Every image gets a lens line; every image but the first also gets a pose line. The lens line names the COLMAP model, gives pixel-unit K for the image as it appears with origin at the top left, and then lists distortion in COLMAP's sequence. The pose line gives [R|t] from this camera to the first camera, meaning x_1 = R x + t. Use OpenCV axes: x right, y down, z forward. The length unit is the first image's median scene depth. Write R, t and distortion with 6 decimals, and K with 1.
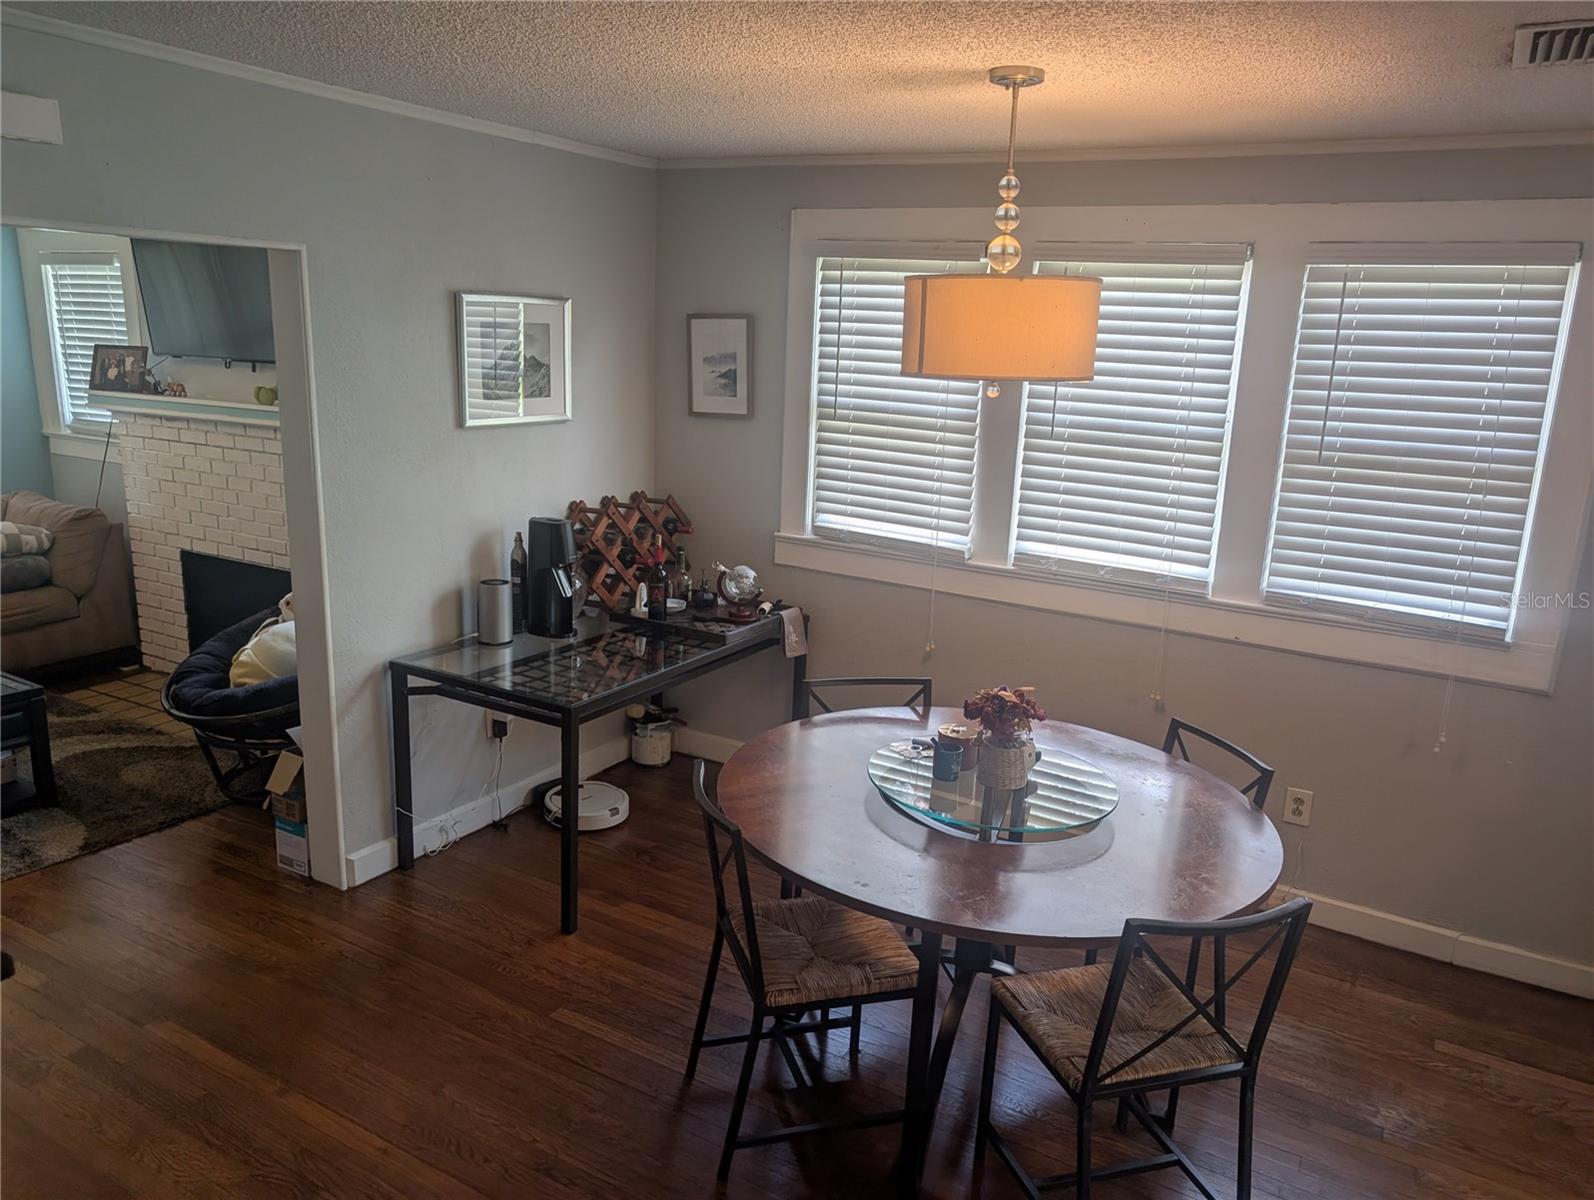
lens RADIAL K [[1143.3, 0, 788.5], [0, 1143.3, 609.2], [0, 0, 1]] dist [0.035799, -0.037708]
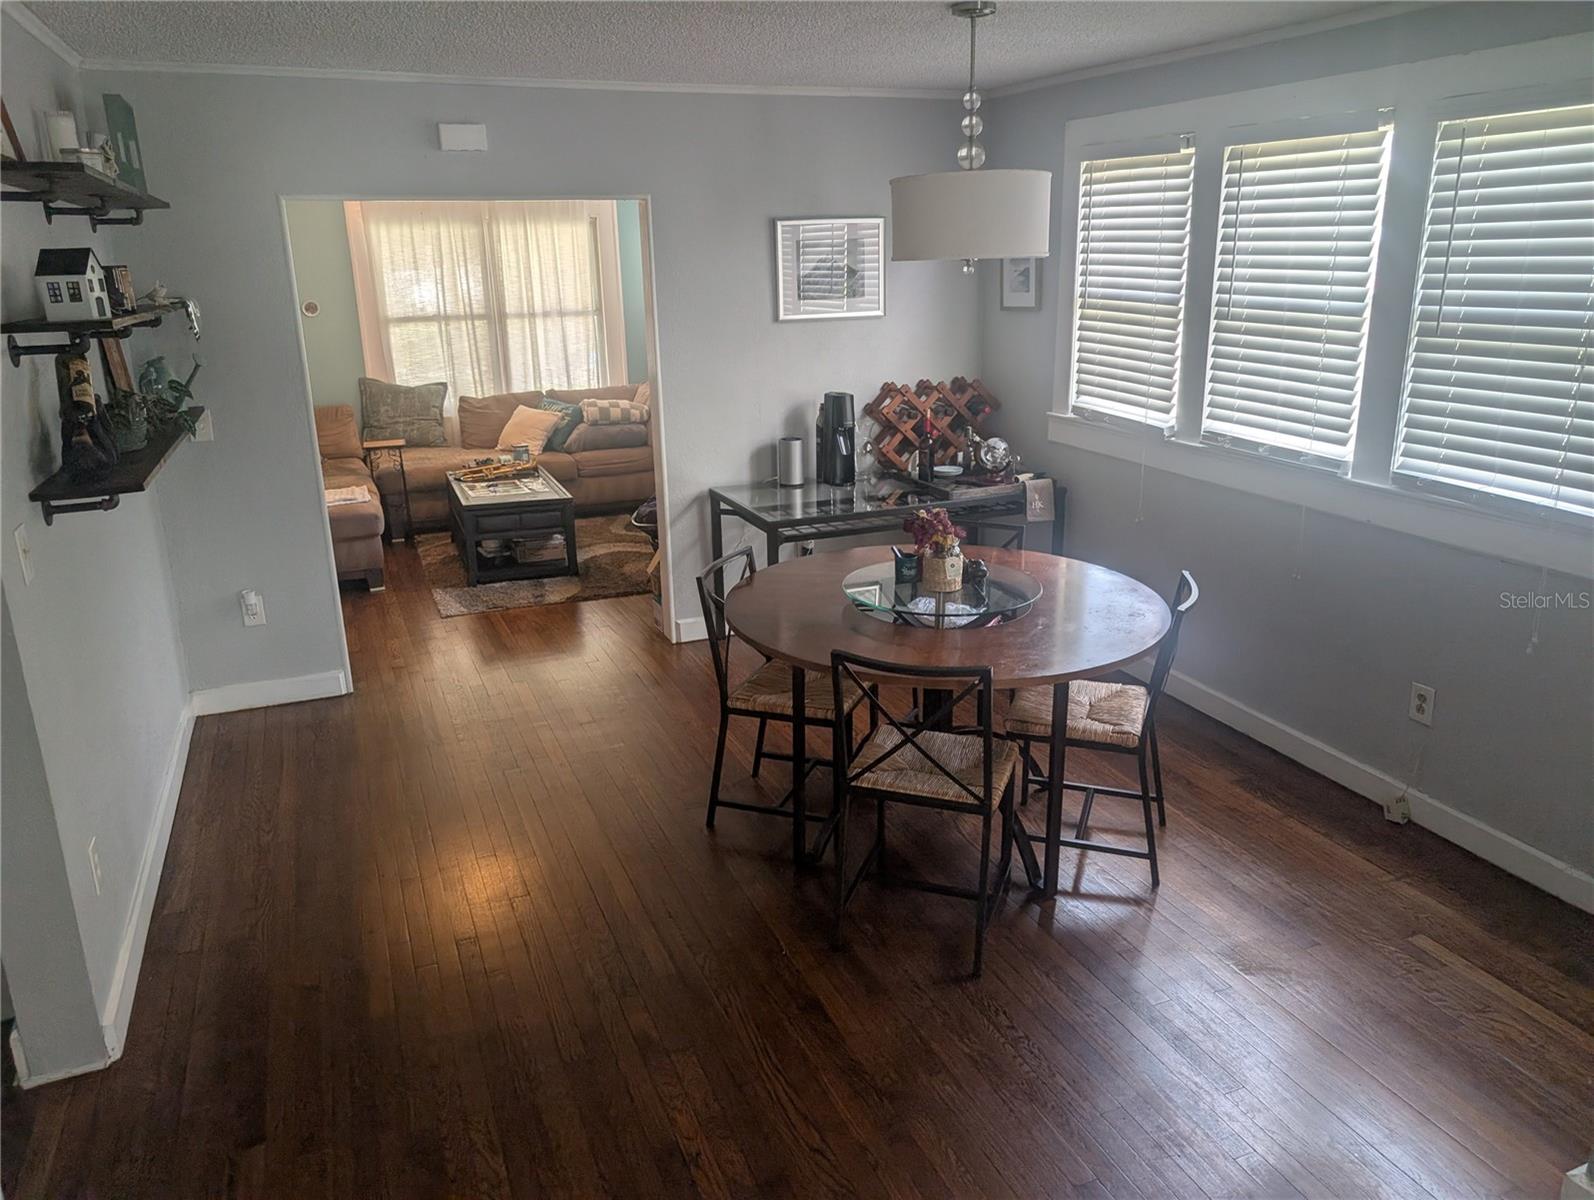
lens RADIAL K [[1143.3, 0, 789.0], [0, 1143.3, 586.1], [0, 0, 1]] dist [0.035799, -0.037708]
pose [[0.795885, 0.115497, -0.594329, 0.507231], [-0.090286, 0.993301, 0.072124, 0.047131], [0.598678, -0.003743, 0.800981, -0.062564]]
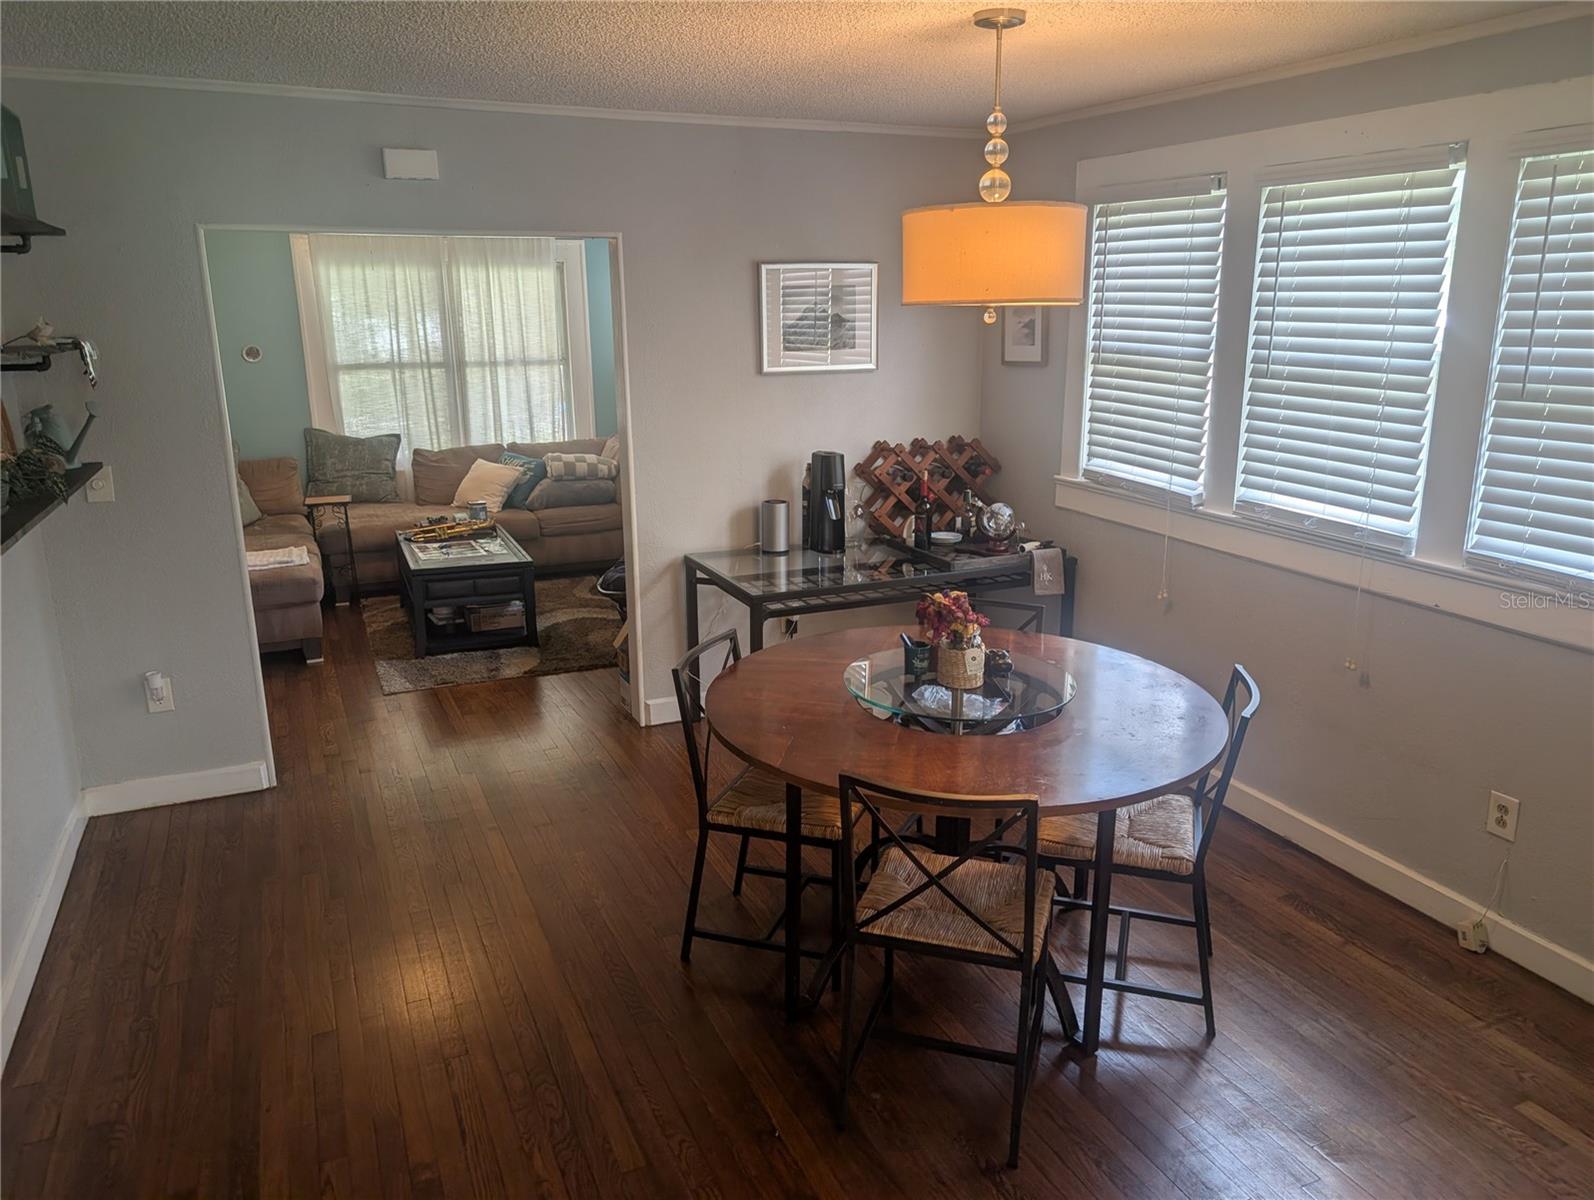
lens RADIAL K [[1143.3, 0, 799.0], [0, 1143.3, 594.9], [0, 0, 1]] dist [0.035799, -0.037708]
pose [[0.817124, 0.097839, -0.568099, 0.423416], [-0.096830, 0.994785, 0.032049, 0.031028], [0.568272, 0.028820, 0.822336, 0.020927]]
